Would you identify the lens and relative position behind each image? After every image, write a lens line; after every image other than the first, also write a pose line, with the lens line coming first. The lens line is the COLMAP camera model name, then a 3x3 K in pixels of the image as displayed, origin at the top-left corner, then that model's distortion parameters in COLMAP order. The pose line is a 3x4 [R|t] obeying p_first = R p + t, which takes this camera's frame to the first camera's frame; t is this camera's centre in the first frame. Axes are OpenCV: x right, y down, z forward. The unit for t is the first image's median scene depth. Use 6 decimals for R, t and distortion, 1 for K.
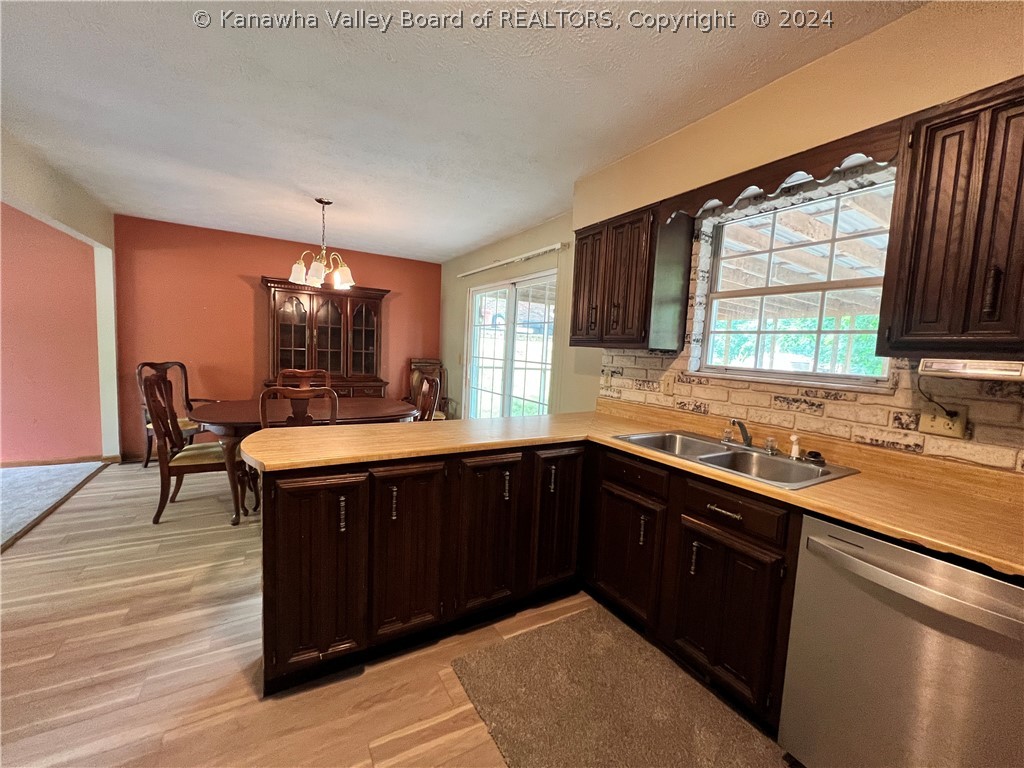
lens RADIAL K [[409.0, 0, 513.4], [0, 409.0, 383.3], [0, 0, 1]] dist [0.000189, 0.000009]
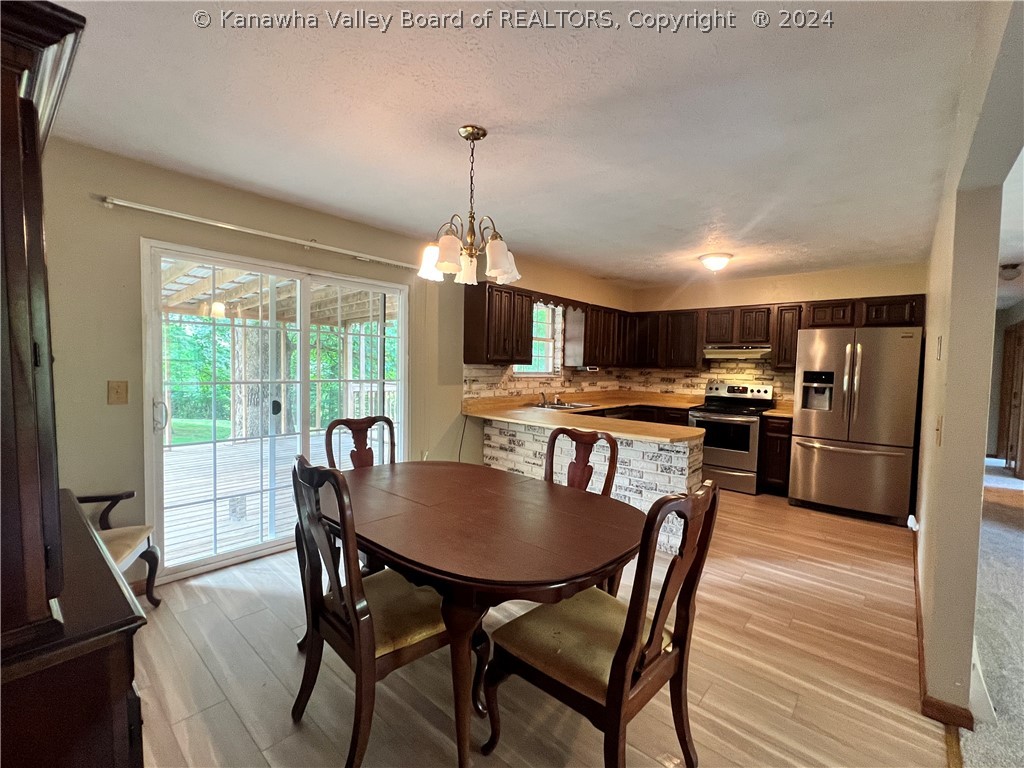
lens RADIAL K [[449.4, 0, 512.5], [0, 449.4, 388.5], [0, 0, 1]] dist [-0.000089, -0.000002]
pose [[-0.305114, -0.107428, 0.946237, -1.473823], [0.042343, 0.991104, 0.126175, -0.219758], [-0.951374, 0.078564, -0.297850, 1.529584]]
